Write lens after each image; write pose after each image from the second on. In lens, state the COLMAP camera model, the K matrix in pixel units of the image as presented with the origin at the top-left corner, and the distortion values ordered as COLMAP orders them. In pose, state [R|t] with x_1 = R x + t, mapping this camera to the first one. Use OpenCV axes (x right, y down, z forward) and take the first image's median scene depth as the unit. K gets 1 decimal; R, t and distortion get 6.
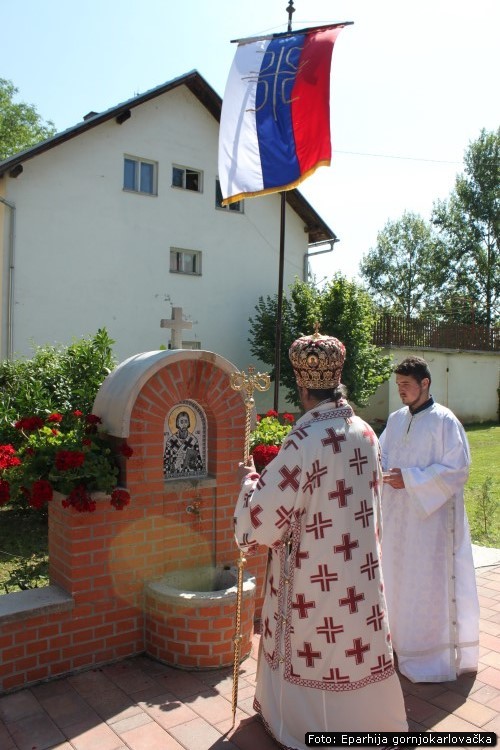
lens RADIAL K [[633.6, 0, 250.0], [0, 633.6, 375.0], [0, 0, 1]] dist [0.001274, -0.000131]
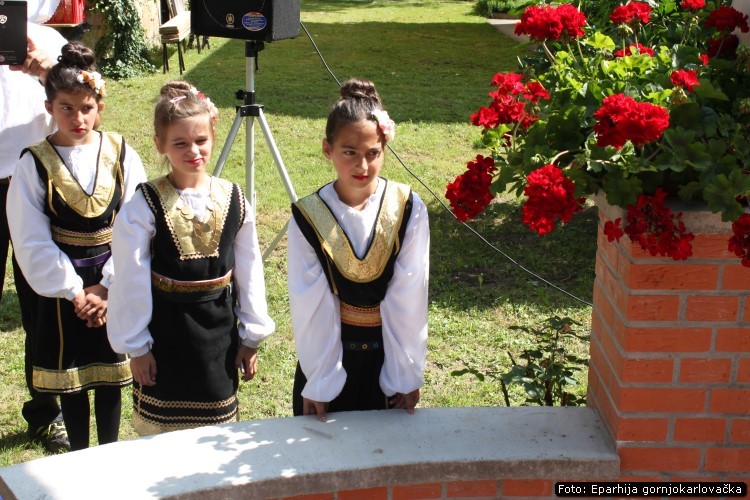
lens RADIAL K [[1131.2, 0, 375.0], [0, 1131.2, 250.0], [0, 0, 1]] dist [-0.024006, -0.017545]
pose [[0.794070, 0.154304, -0.587914, 0.007088], [0.000271, 0.967150, 0.254205, 0.035142], [0.607826, -0.202016, 0.767944, 0.359261]]
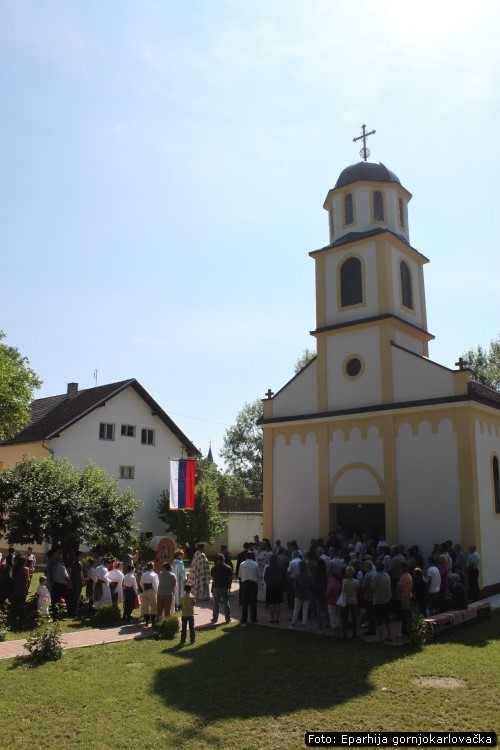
lens RADIAL K [[633.6, 0, 250.0], [0, 633.6, 375.0], [0, 0, 1]] dist [0.001274, -0.000131]
pose [[0.980898, 0.037756, 0.190823, -0.071369], [0.005664, 0.975024, -0.222028, -0.018998], [-0.194440, 0.218867, 0.956185, -0.687513]]
